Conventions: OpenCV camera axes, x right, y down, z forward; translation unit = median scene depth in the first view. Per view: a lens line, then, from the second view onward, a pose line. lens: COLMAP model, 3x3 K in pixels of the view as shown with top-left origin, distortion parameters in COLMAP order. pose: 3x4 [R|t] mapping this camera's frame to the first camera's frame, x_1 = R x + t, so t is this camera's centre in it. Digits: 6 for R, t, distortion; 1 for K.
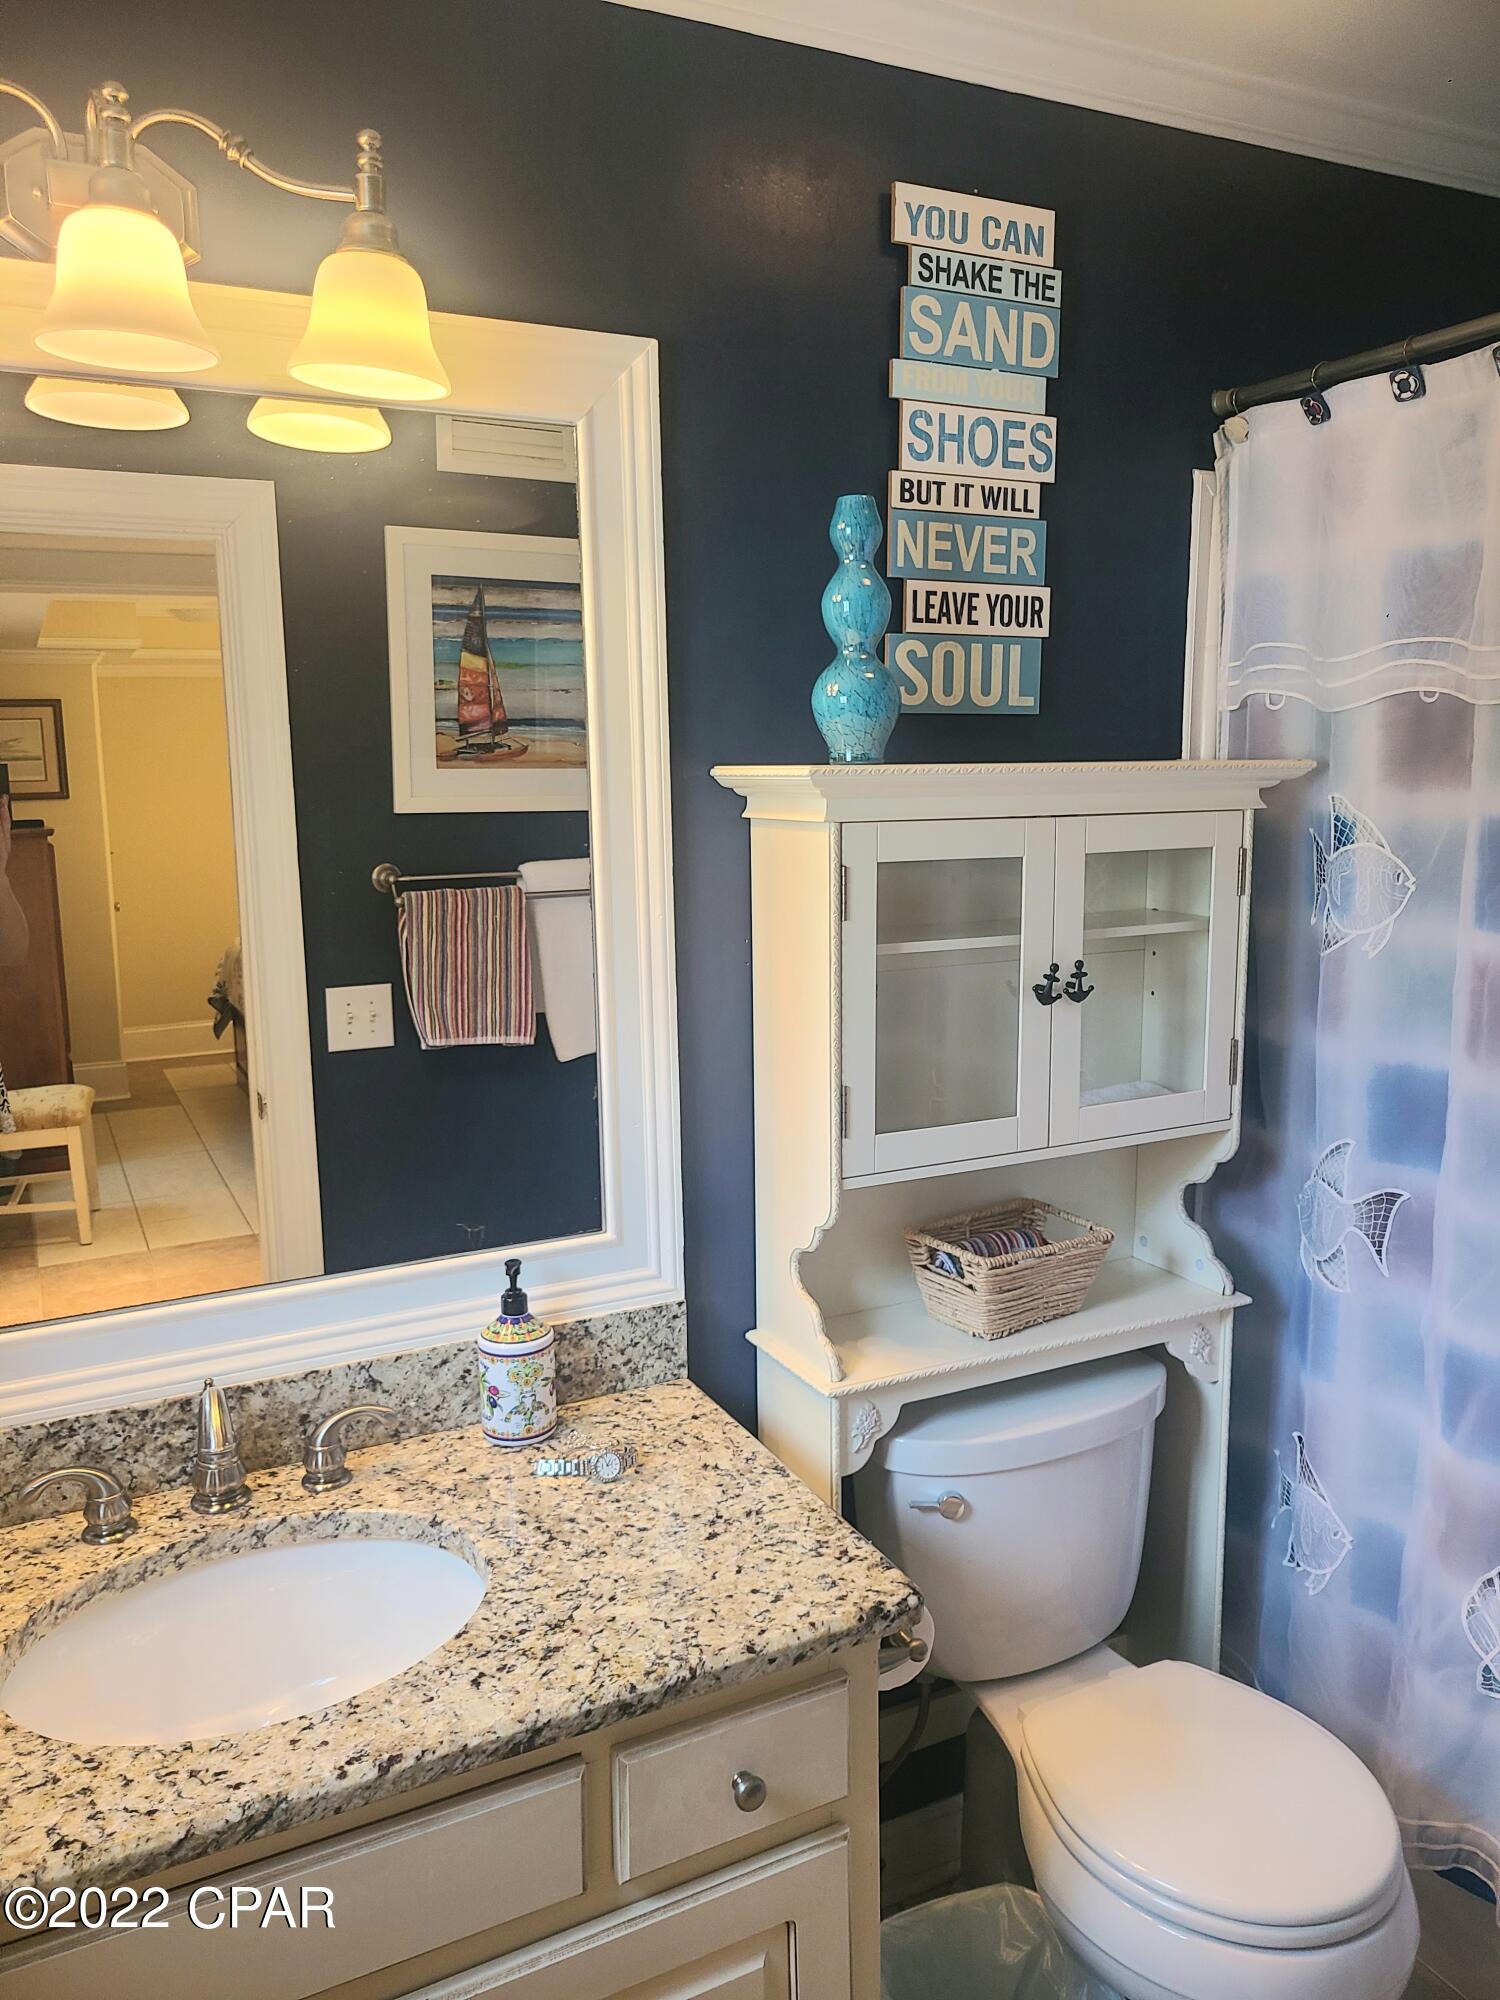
lens RADIAL K [[1499.9, 0, 766.5], [0, 1499.9, 1015.3], [0, 0, 1]] dist [0.043104, -0.028409]
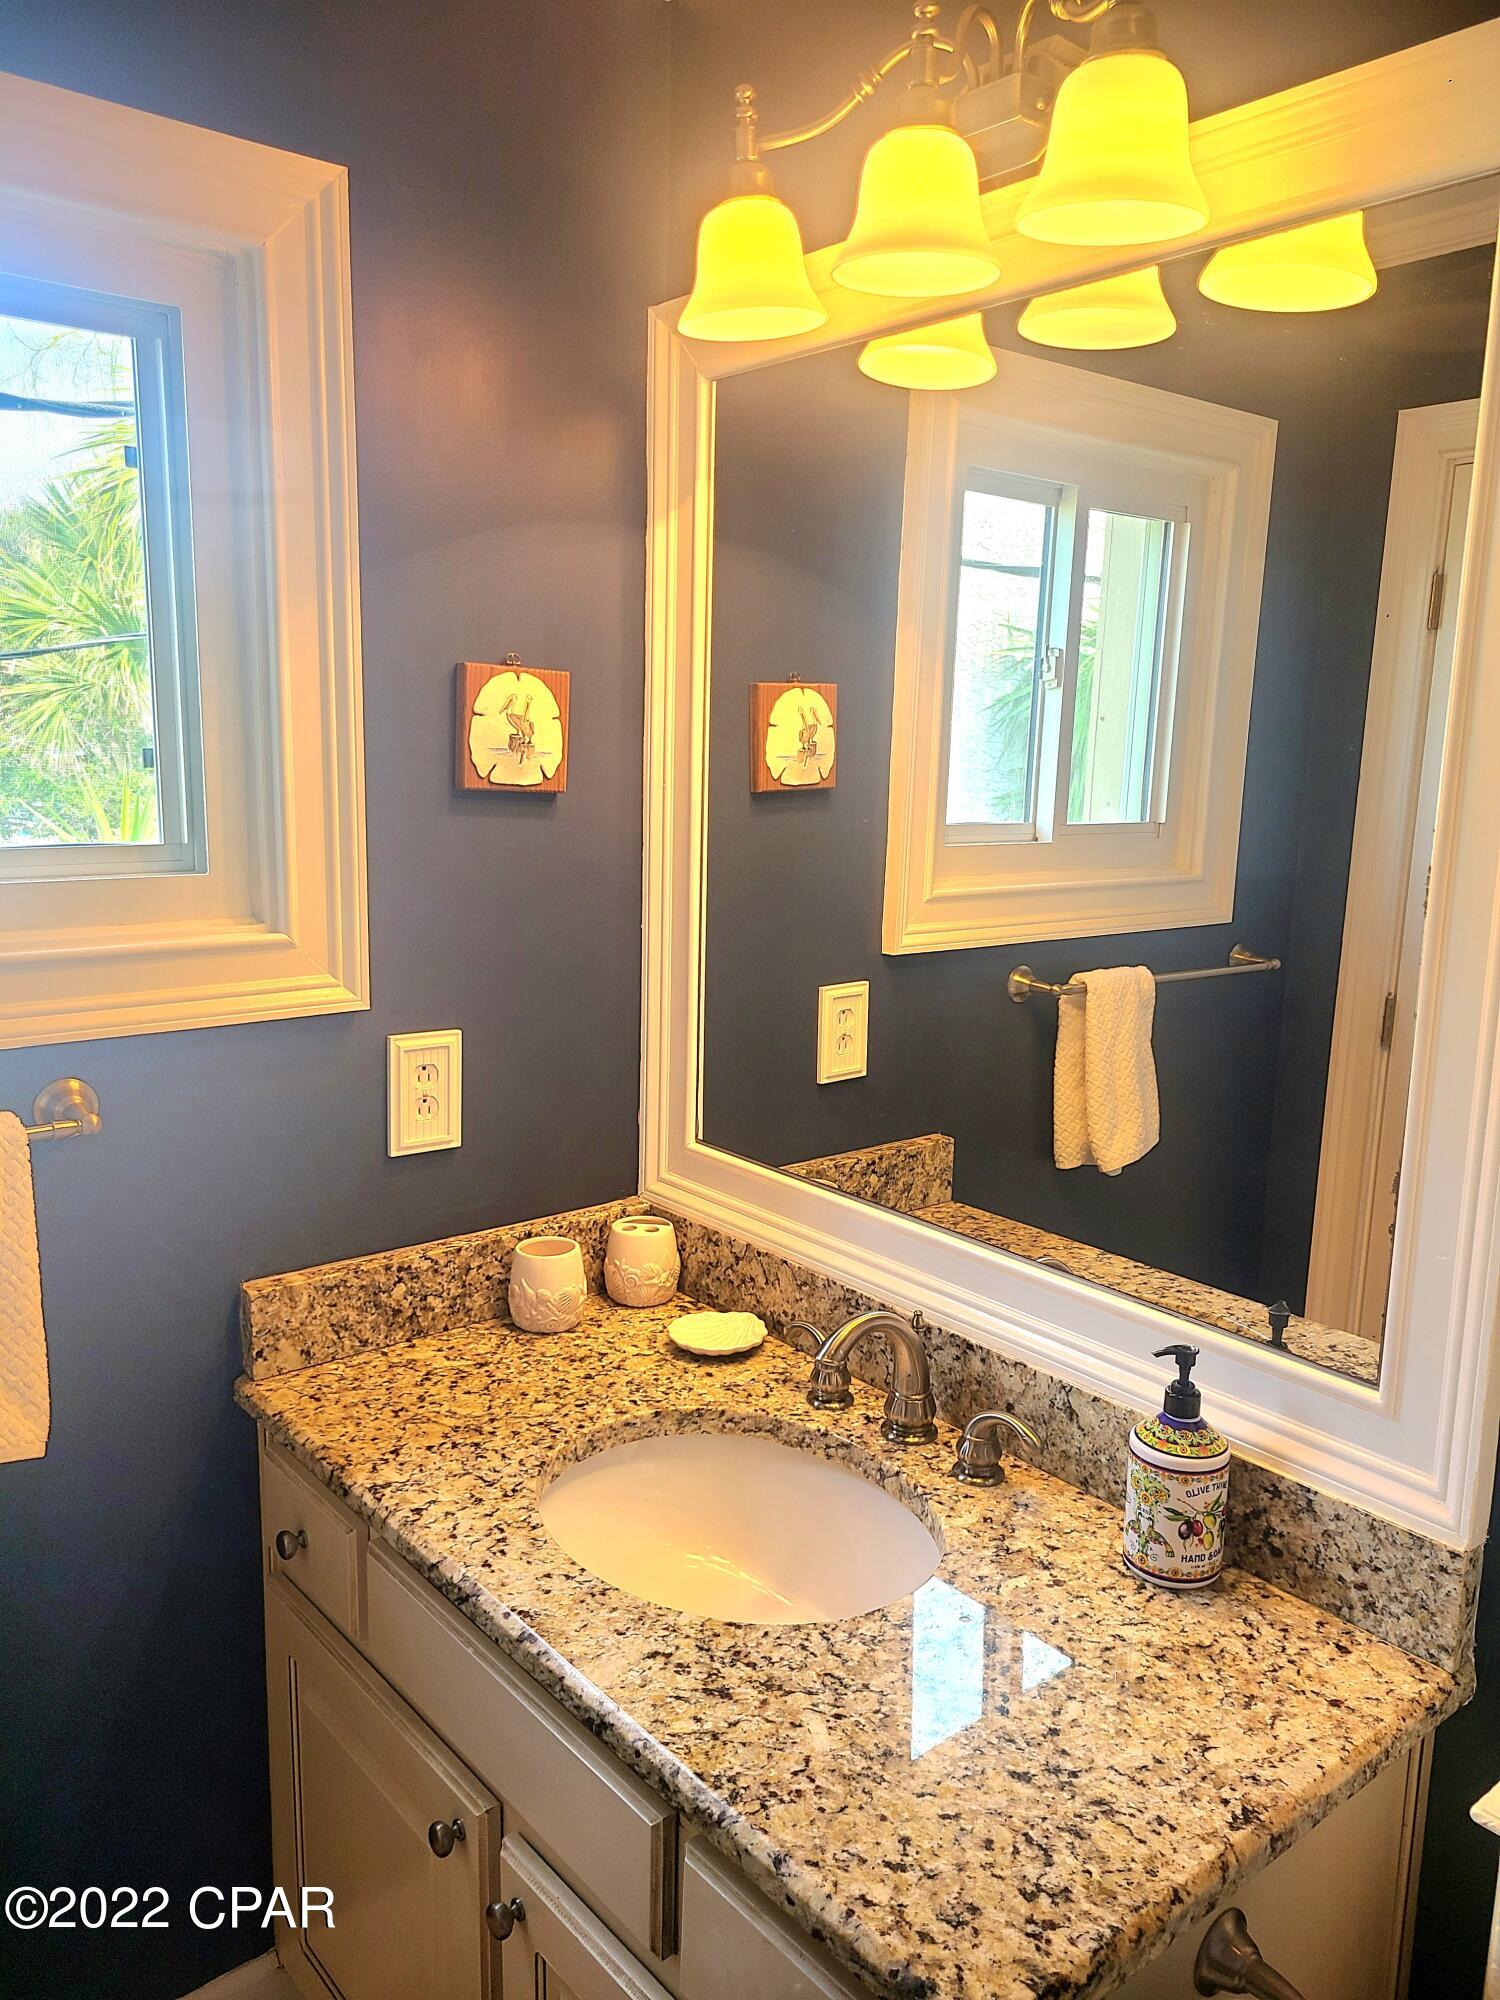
lens RADIAL K [[1499.9, 0, 766.5], [0, 1499.9, 1015.3], [0, 0, 1]] dist [0.043104, -0.028409]
pose [[0.229464, 0.198588, -0.952843, 0.509969], [-0.193704, 0.968699, 0.155245, -0.082656], [0.953847, 0.148947, 0.260749, 0.607128]]
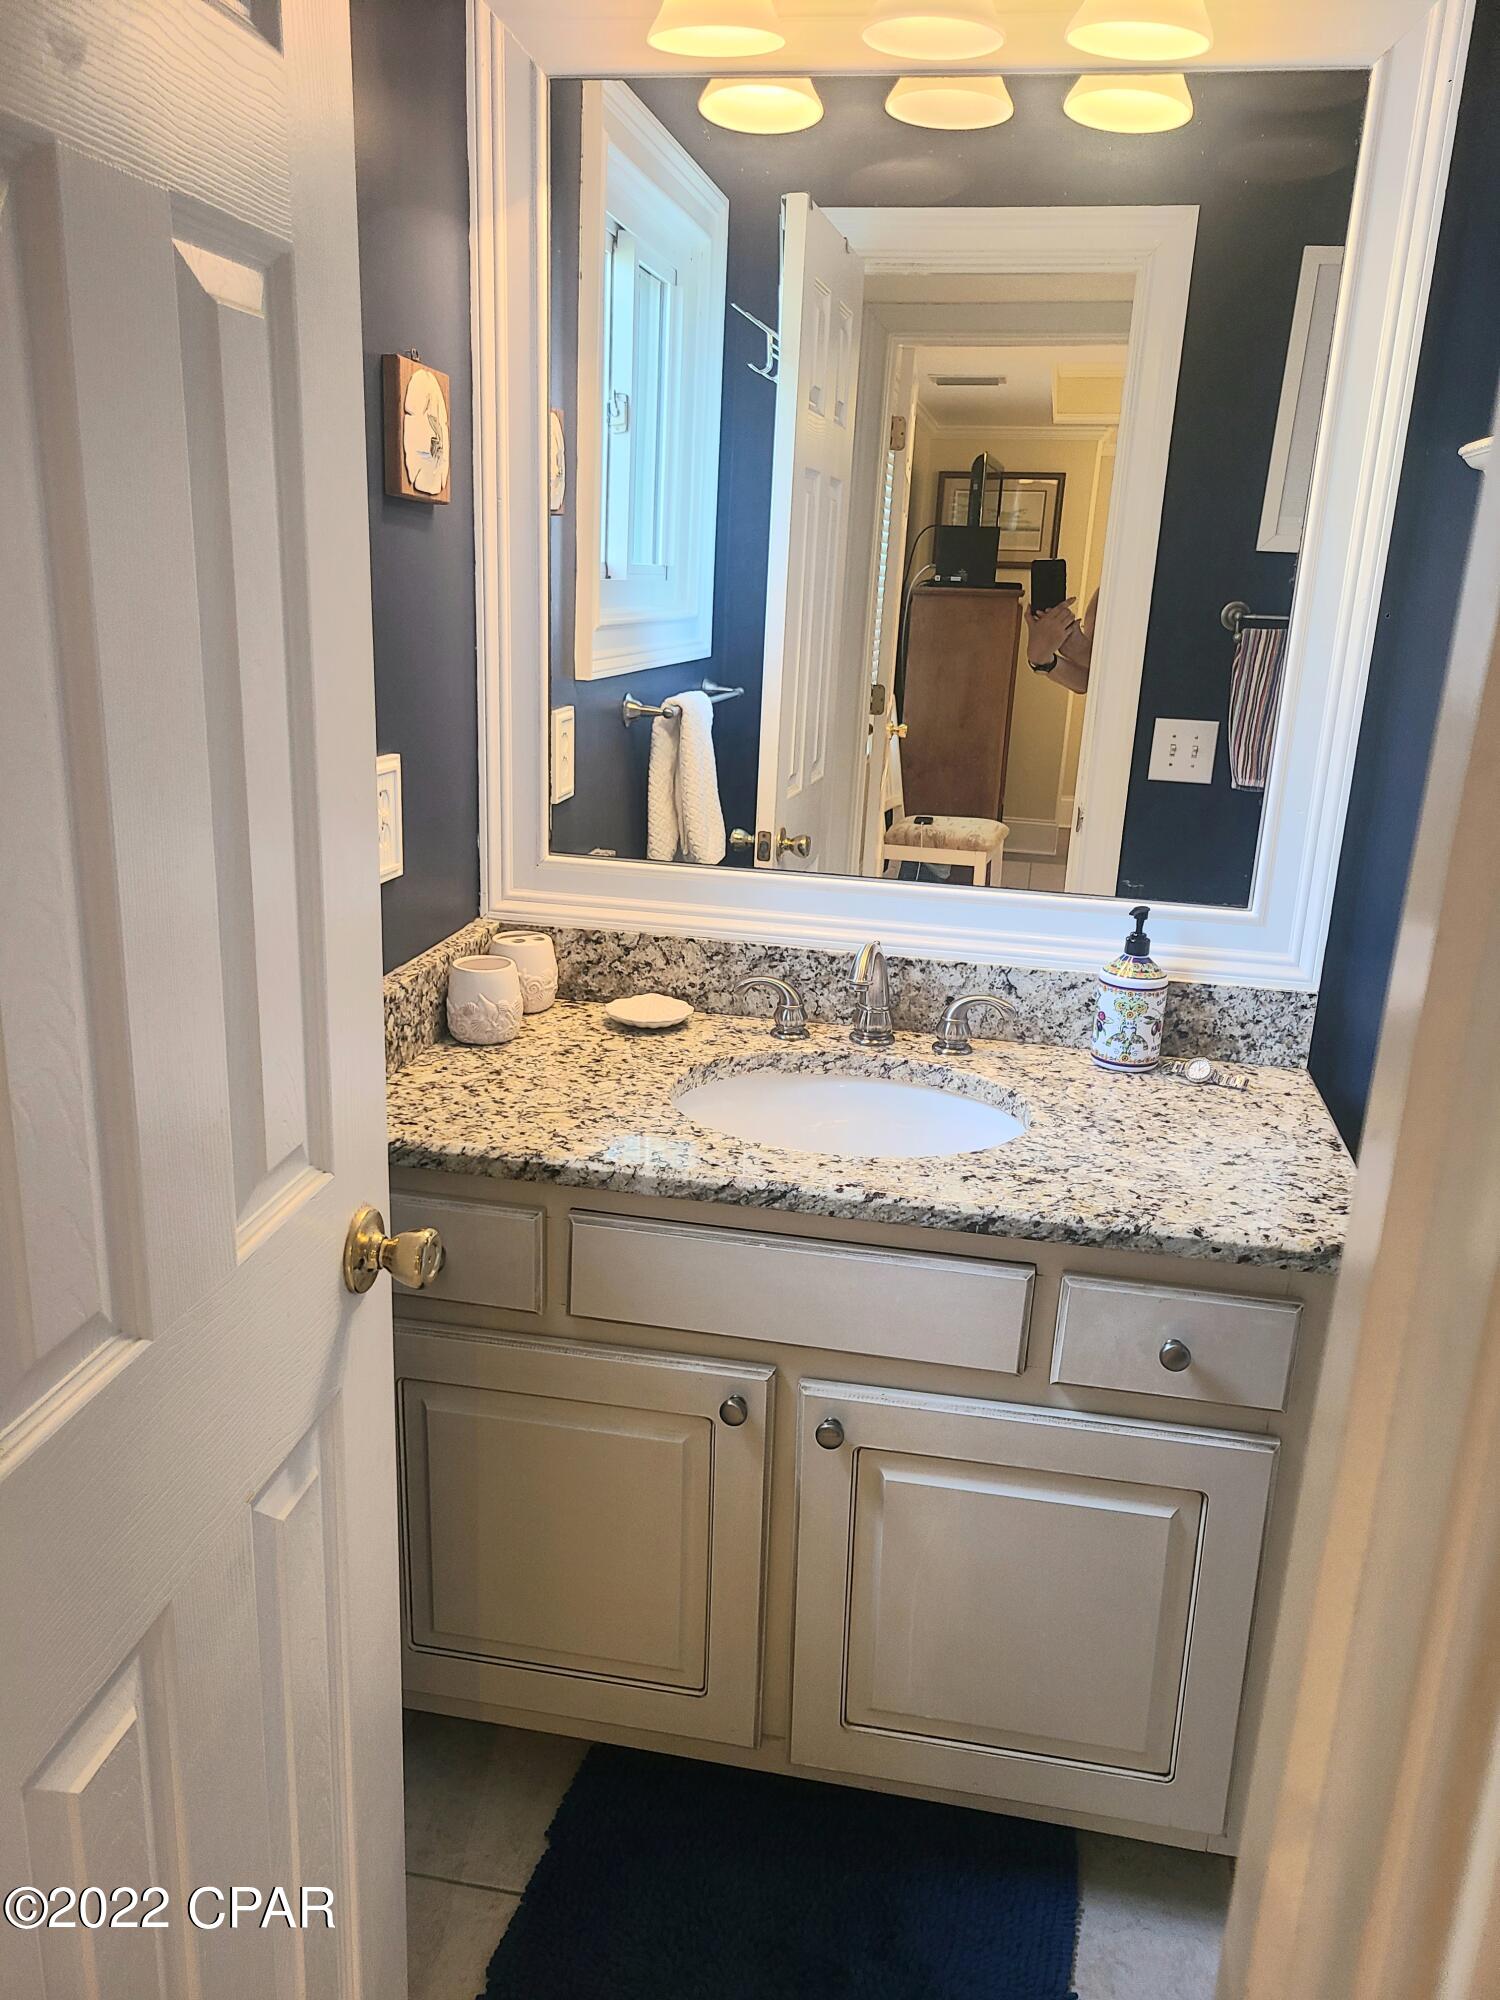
lens RADIAL K [[1499.9, 0, 766.5], [0, 1499.9, 1015.3], [0, 0, 1]] dist [0.043104, -0.028409]
pose [[0.793545, 0.222779, -0.566265, 0.269660], [-0.157294, 0.974044, 0.162779, 0.111744], [0.587830, -0.040102, 0.807990, -0.056304]]
